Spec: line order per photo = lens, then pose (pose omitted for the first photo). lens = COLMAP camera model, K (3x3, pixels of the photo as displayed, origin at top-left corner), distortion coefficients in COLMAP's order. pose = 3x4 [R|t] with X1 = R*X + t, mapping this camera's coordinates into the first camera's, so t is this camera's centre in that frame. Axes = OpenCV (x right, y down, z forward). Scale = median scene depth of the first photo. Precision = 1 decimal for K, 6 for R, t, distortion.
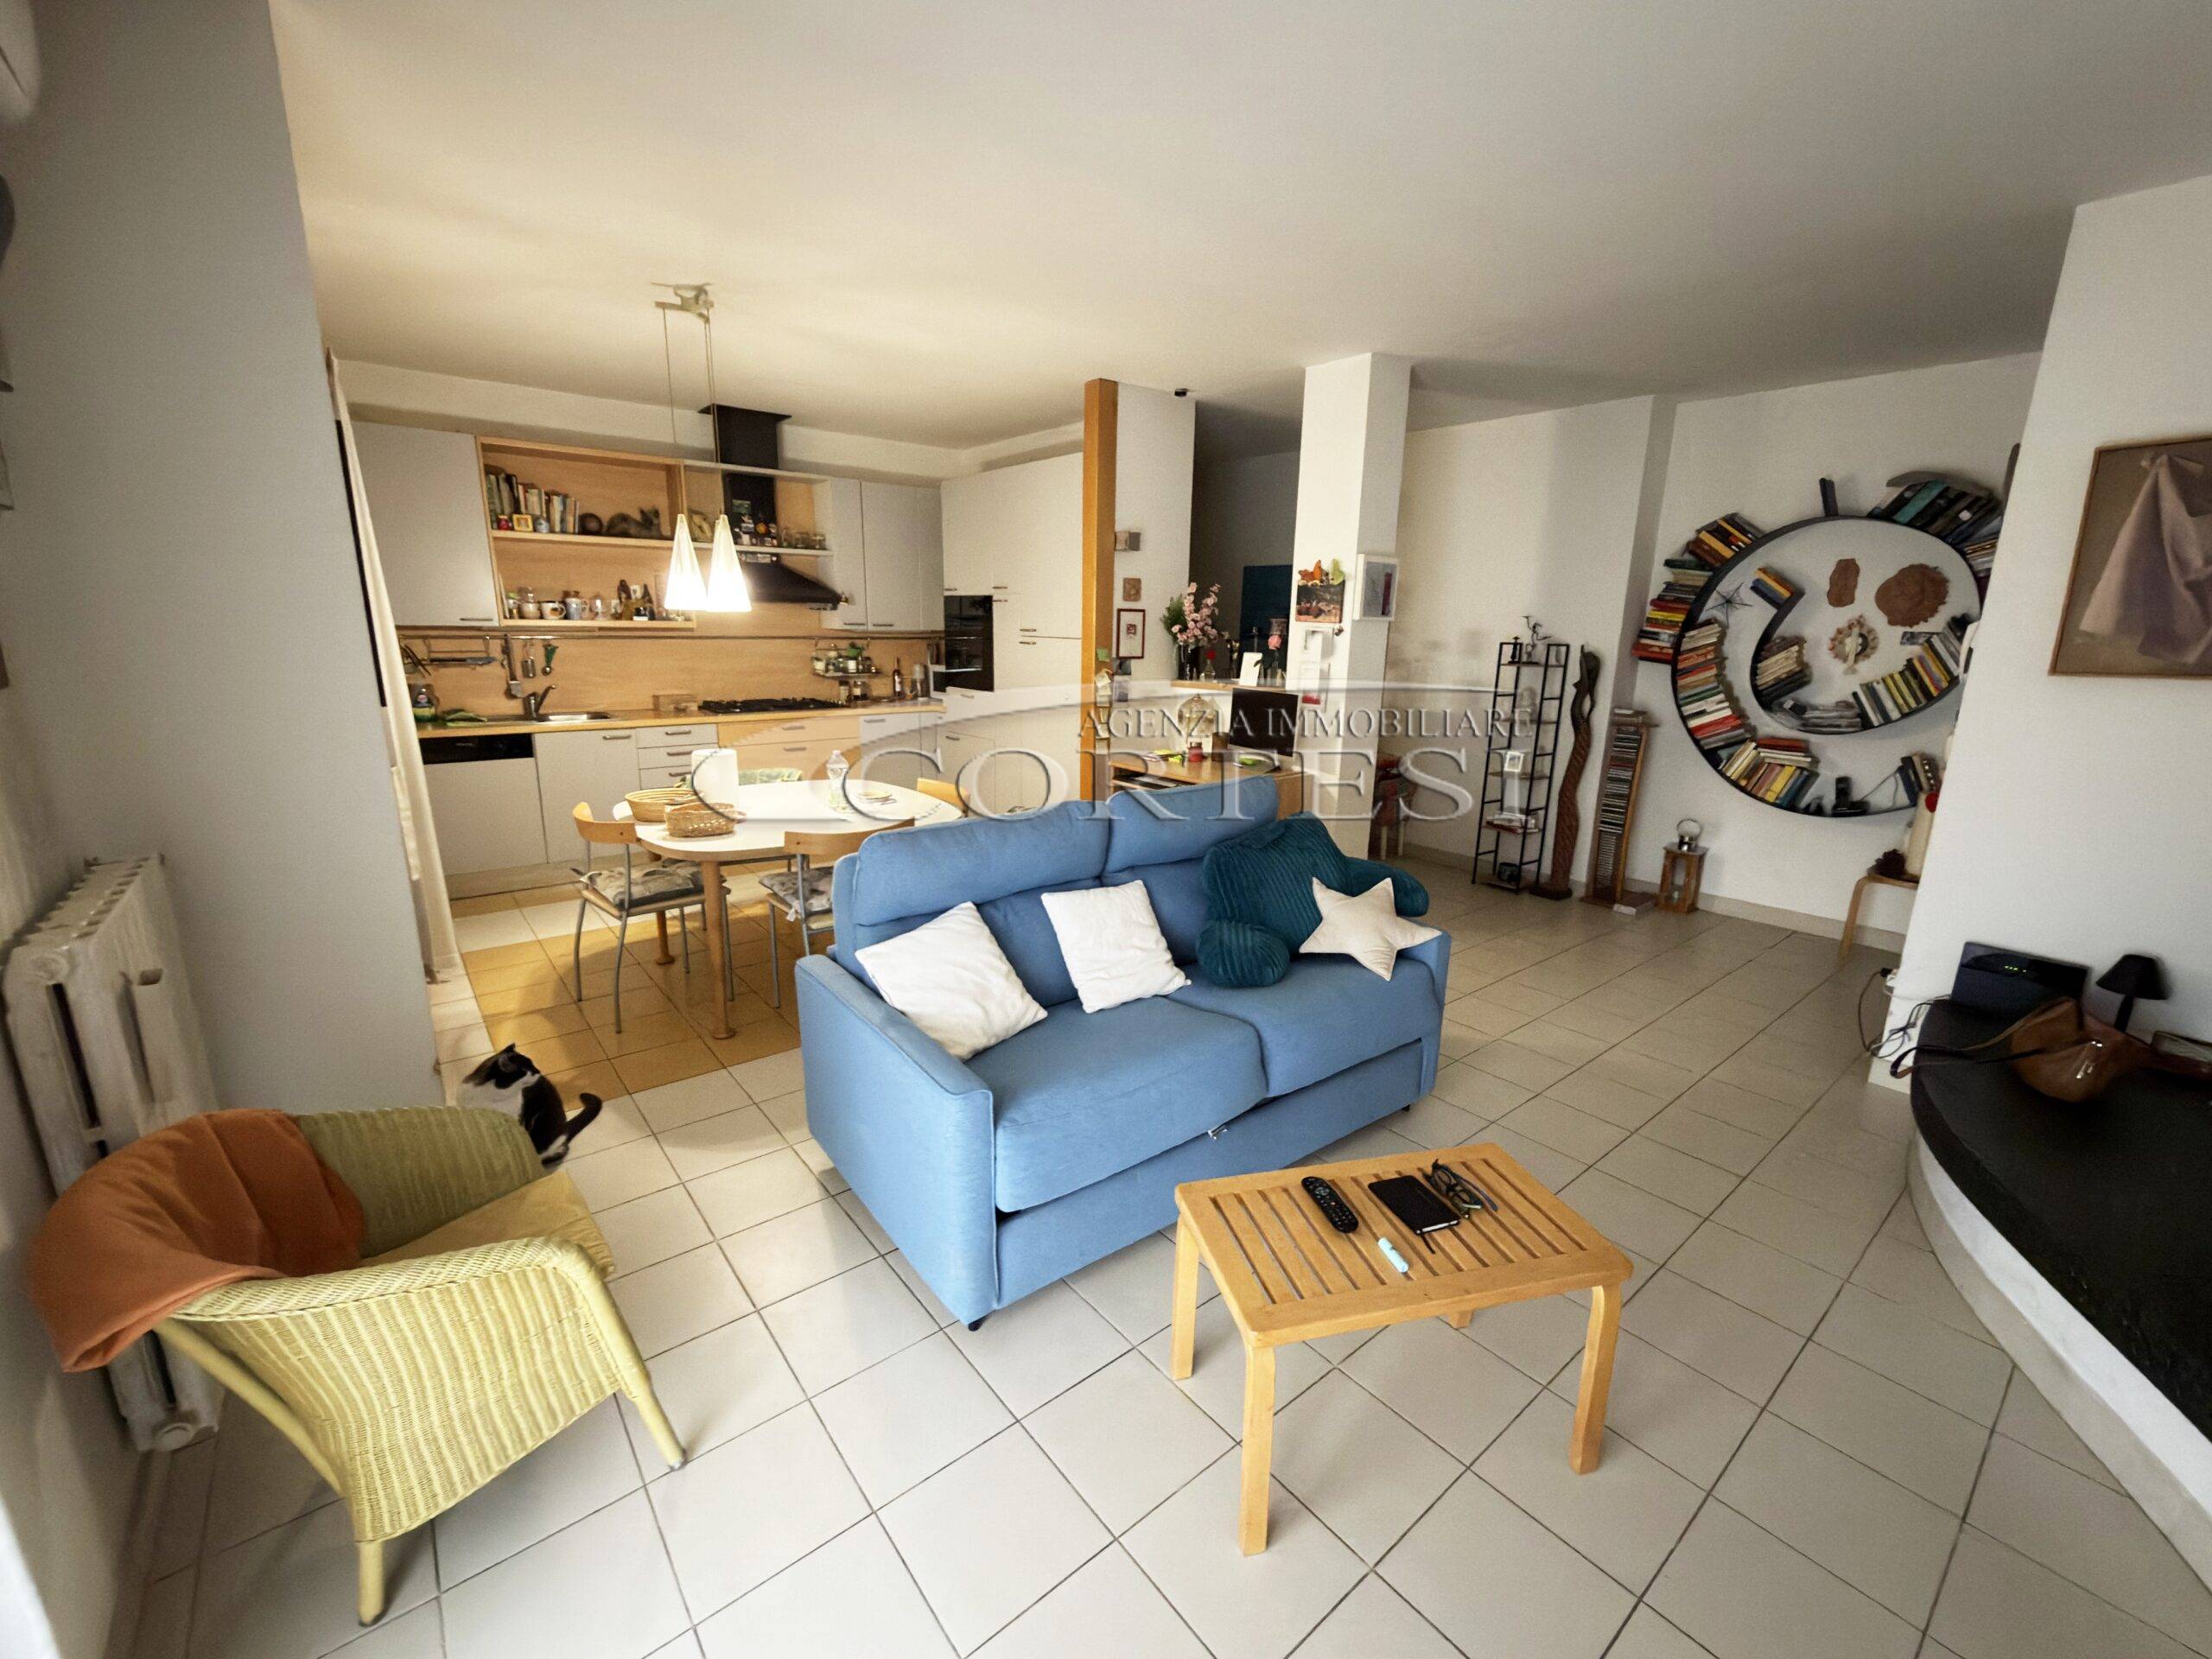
lens RADIAL K [[912.6, 0, 1105.8], [0, 912.6, 834.0], [0, 0, 1]] dist [-0.000401, -0.000096]
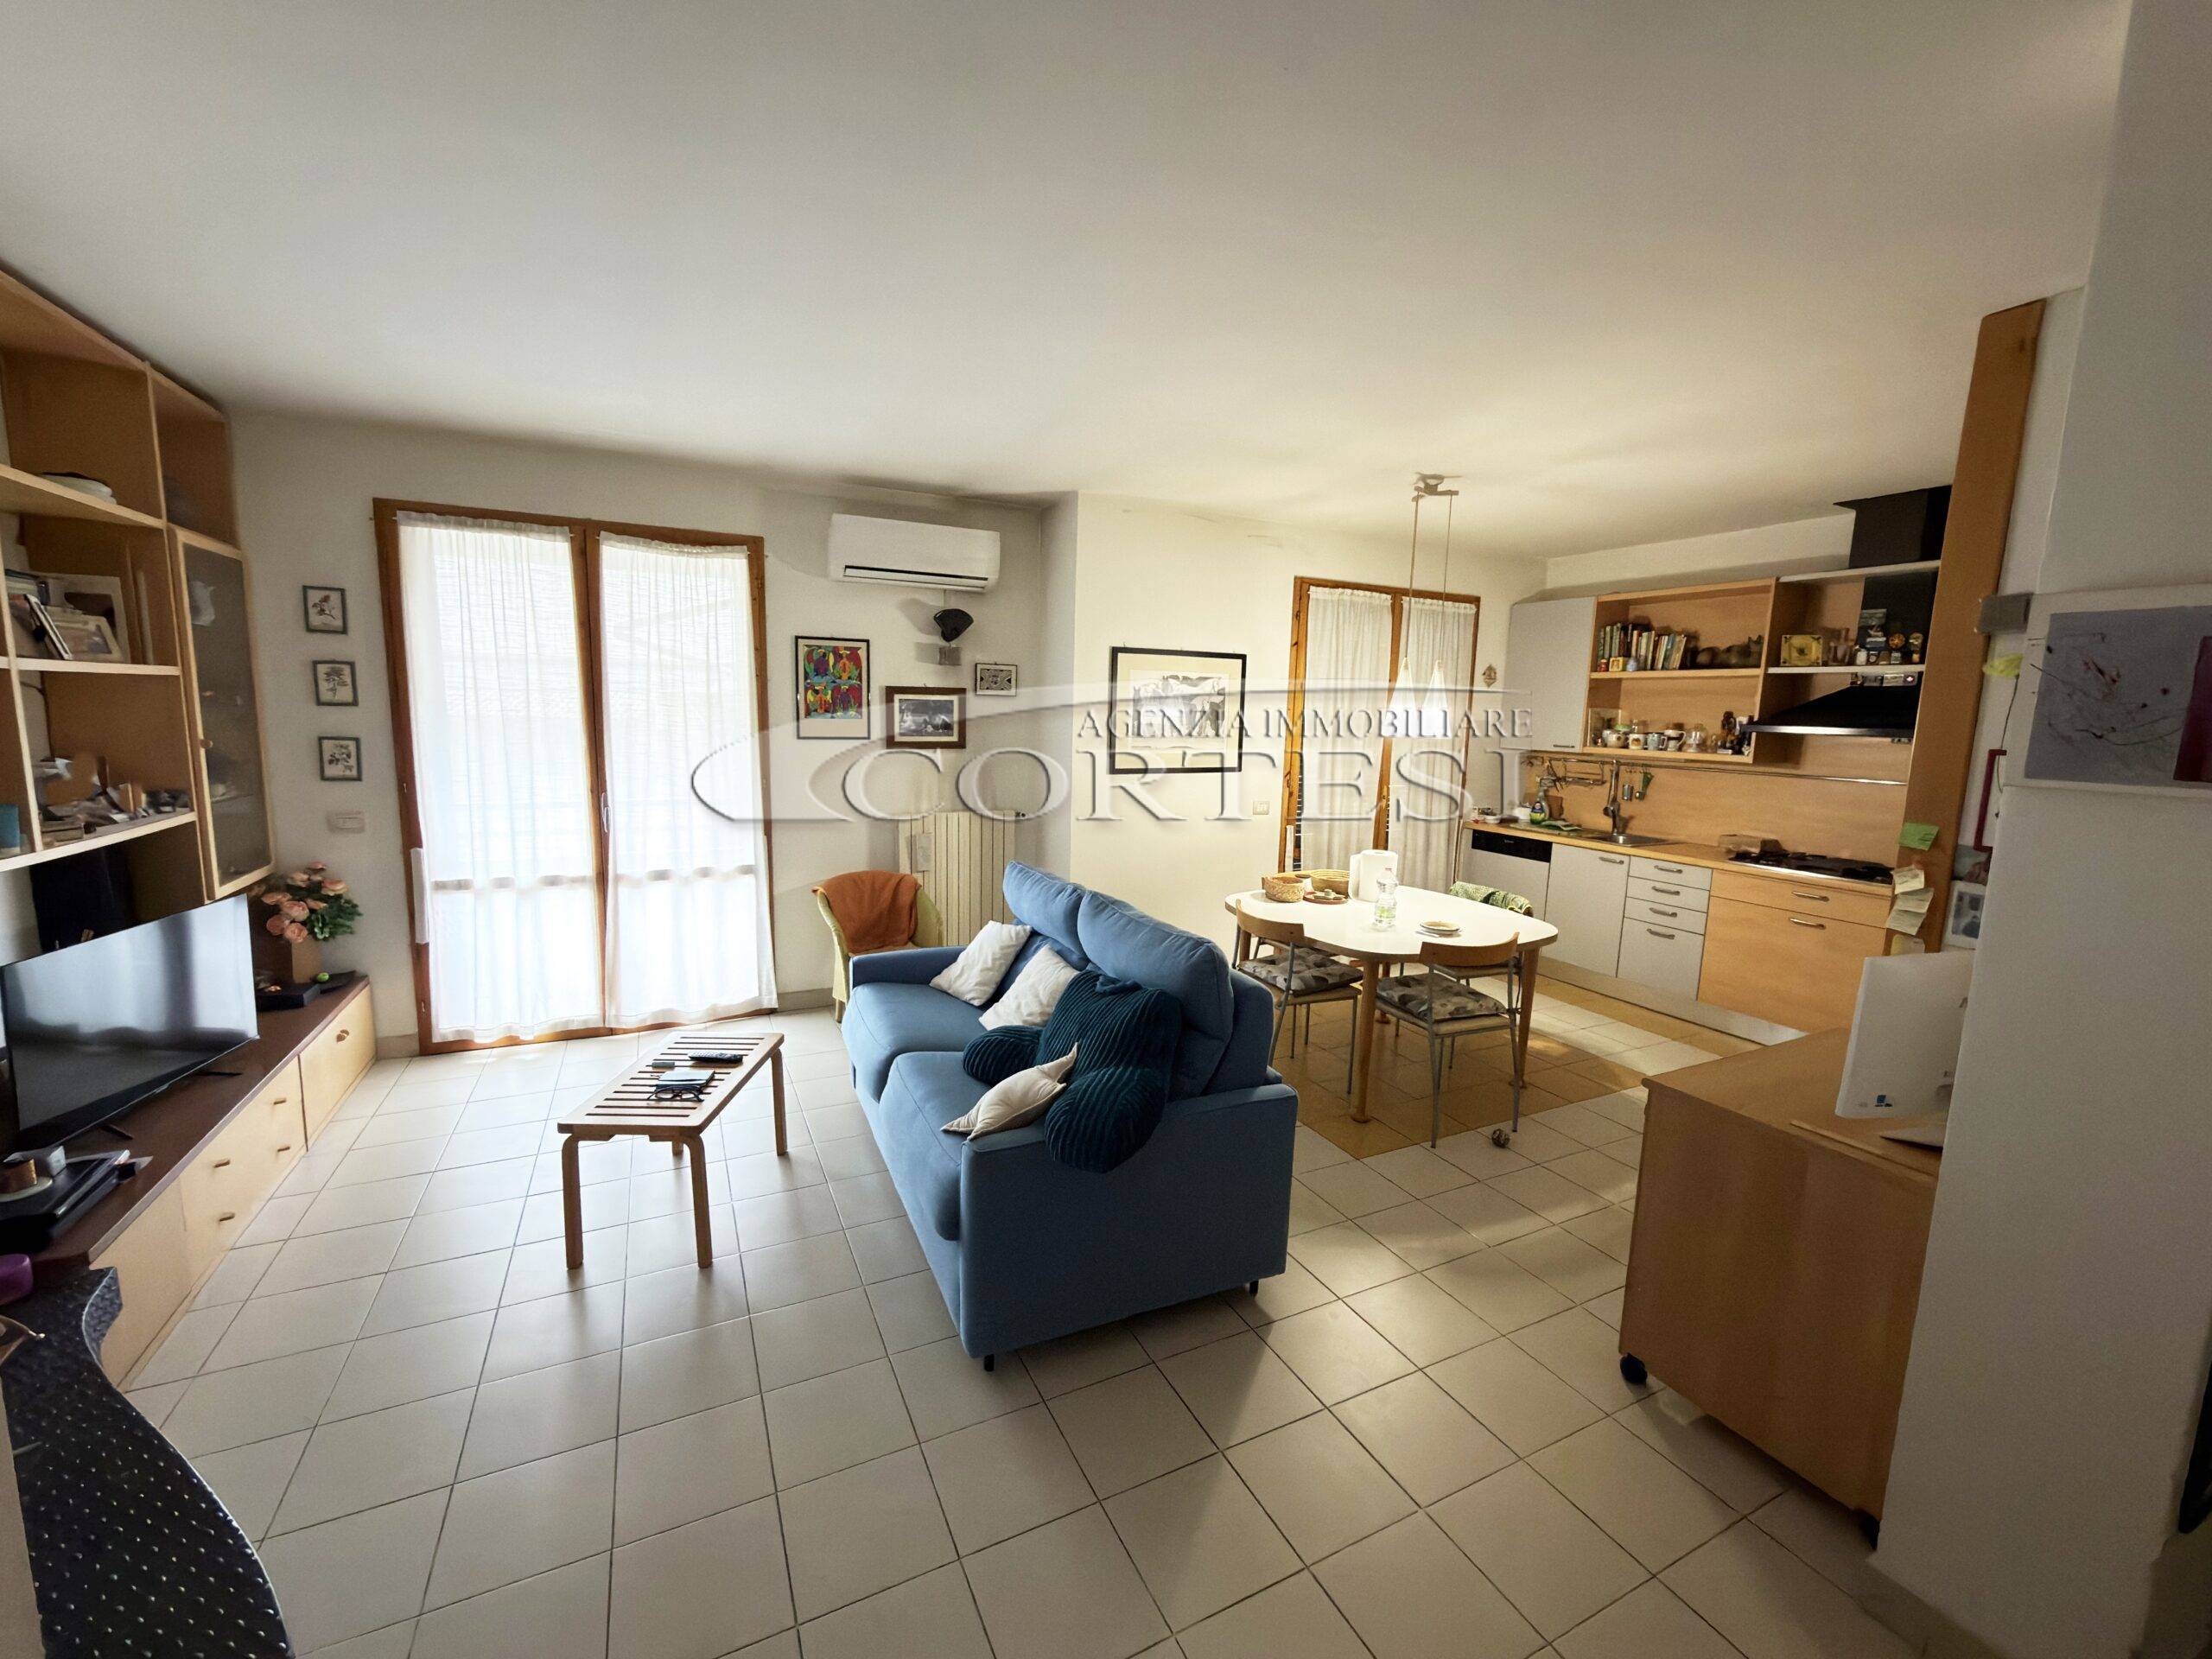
lens RADIAL K [[903.5, 0, 1105.6], [0, 903.5, 833.8], [0, 0, 1]] dist [0.000590, -0.000493]
pose [[-0.216816, 0.112266, -0.969736, 0.616547], [-0.253133, 0.952923, 0.166916, -0.172066], [0.942822, 0.281662, -0.178191, 0.678875]]
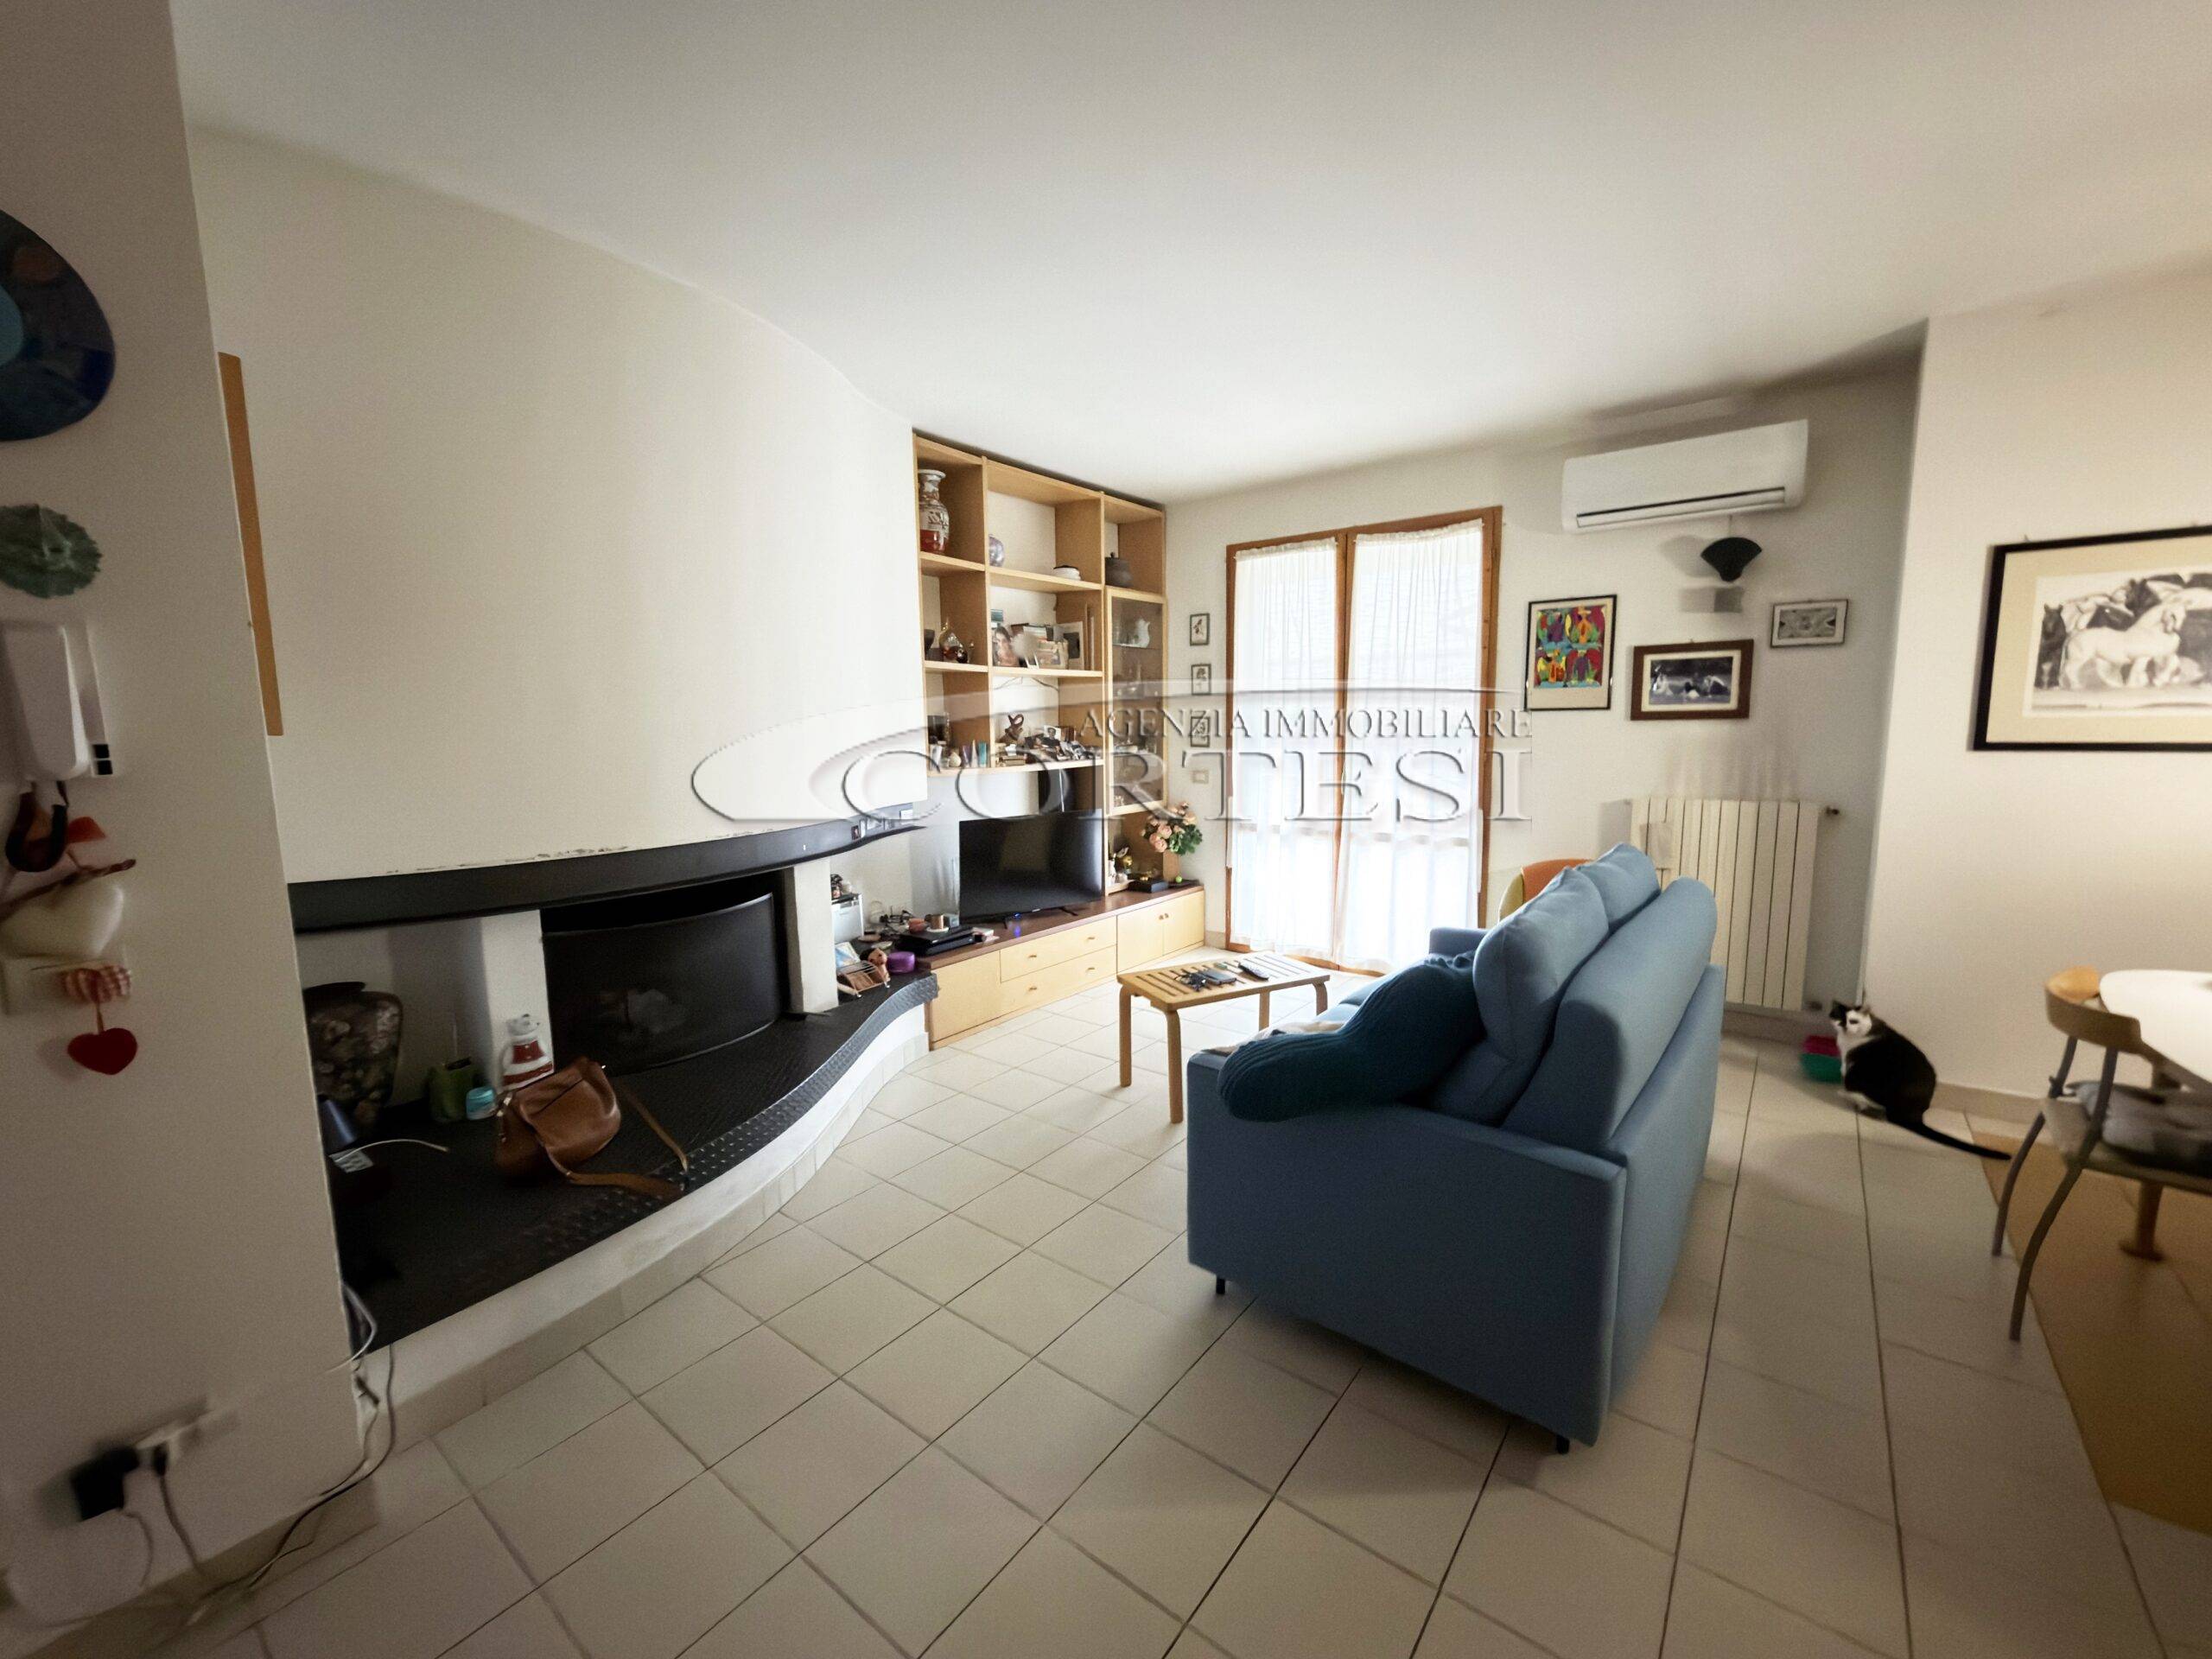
lens RADIAL K [[903.5, 0, 1105.6], [0, 903.5, 833.8], [0, 0, 1]] dist [0.000590, -0.000493]
pose [[-0.974254, 0.023490, -0.224224, 0.363331], [-0.056010, 0.938158, 0.341646, -0.196523], [0.218383, 0.345409, -0.912689, 0.953411]]
